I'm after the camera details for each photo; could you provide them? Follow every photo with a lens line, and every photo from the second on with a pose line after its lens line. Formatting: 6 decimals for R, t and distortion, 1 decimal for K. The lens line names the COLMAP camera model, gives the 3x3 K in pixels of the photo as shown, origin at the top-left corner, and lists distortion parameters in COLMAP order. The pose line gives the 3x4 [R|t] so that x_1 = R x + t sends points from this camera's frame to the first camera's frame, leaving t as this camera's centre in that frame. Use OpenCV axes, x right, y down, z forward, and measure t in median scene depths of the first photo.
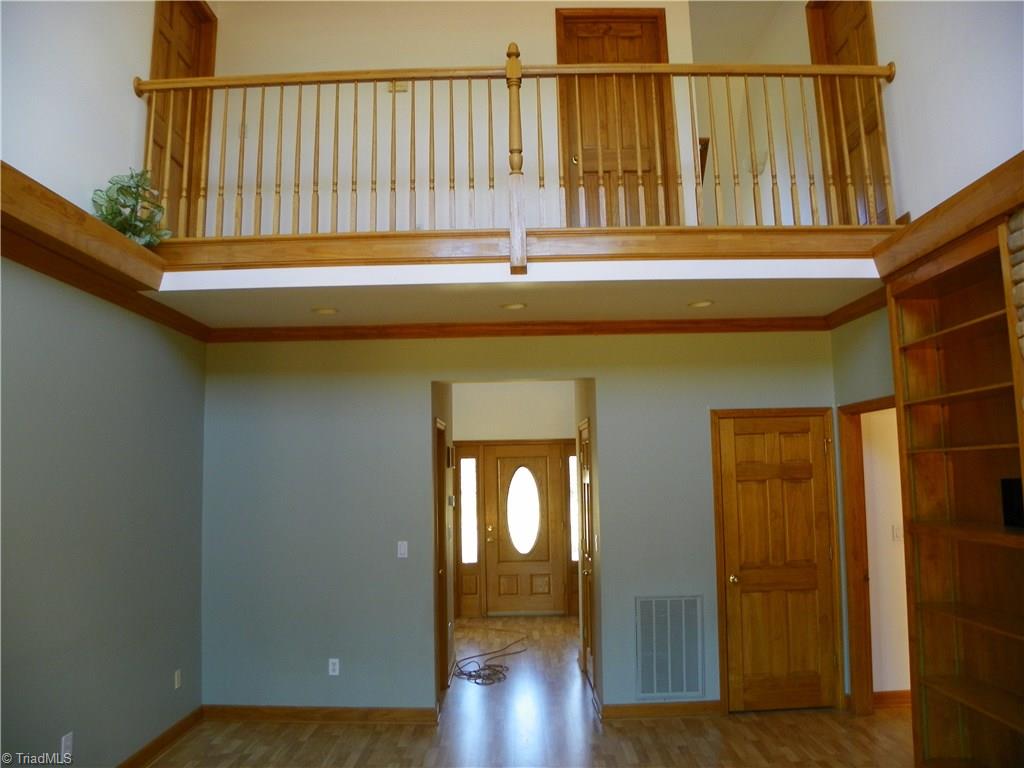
lens RADIAL K [[741.6, 0, 512.0], [0, 741.6, 384.0], [0, 0, 1]] dist [-0.074362, 0.003640]
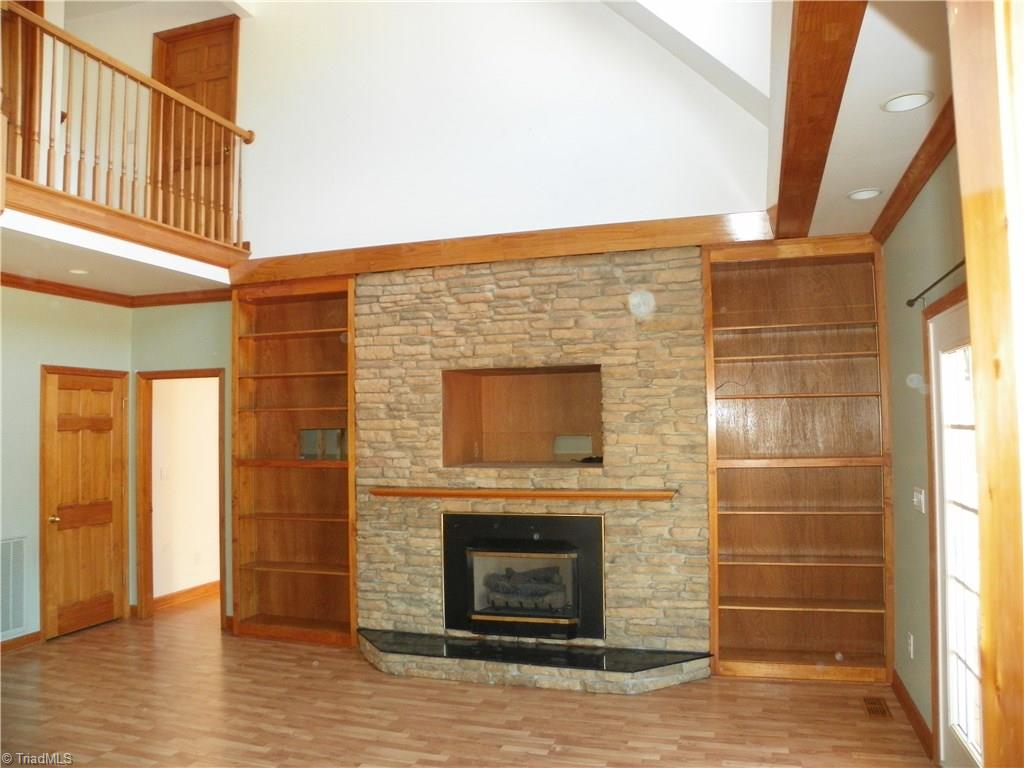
lens RADIAL K [[779.4, 0, 512.0], [0, 779.4, 384.0], [0, 0, 1]] dist [-0.000686, 0.003946]
pose [[0.336466, 0.063994, 0.939519, -0.583821], [-0.113092, 0.993214, -0.027150, 0.018257], [-0.934880, -0.097117, 0.341420, -0.024816]]
